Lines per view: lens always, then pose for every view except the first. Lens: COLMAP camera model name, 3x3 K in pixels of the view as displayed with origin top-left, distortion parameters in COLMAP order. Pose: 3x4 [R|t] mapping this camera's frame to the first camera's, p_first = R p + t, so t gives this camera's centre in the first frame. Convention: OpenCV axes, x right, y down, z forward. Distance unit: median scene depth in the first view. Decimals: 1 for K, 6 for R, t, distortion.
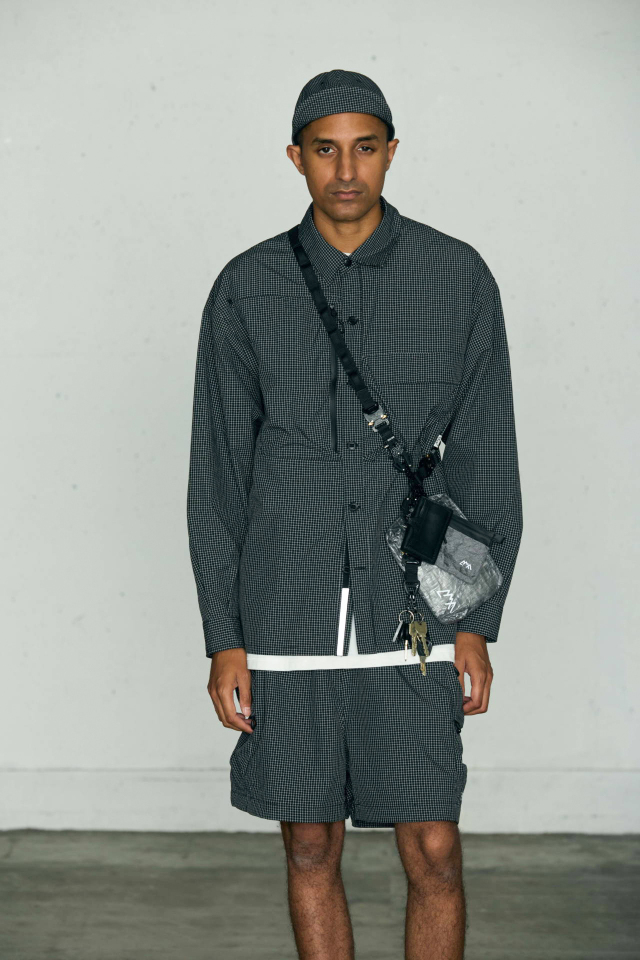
lens RADIAL K [[3566.2, 0, 320.0], [0, 3566.2, 480.0], [0, 0, 1]] dist [0.519937, -0.643635]
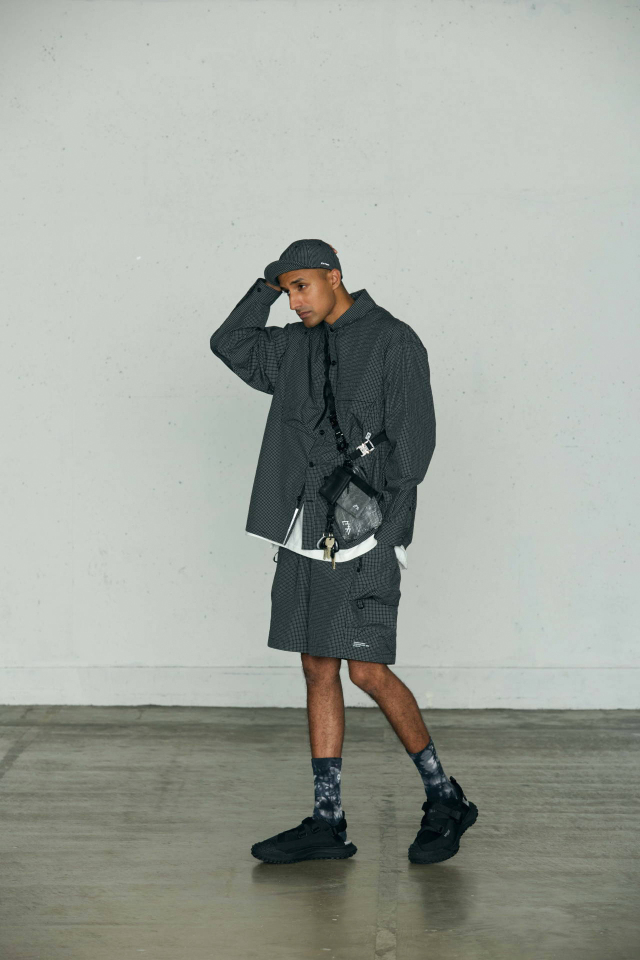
lens RADIAL K [[3294.3, 0, 320.0], [0, 3294.3, 480.0], [0, 0, 1]] dist [0.116277, 1.976442]
pose [[0.999957, 0.002214, -0.008958, 0.004083], [-0.002365, 0.999853, -0.016958, 0.025197], [0.008919, 0.016979, 0.999816, -0.424364]]
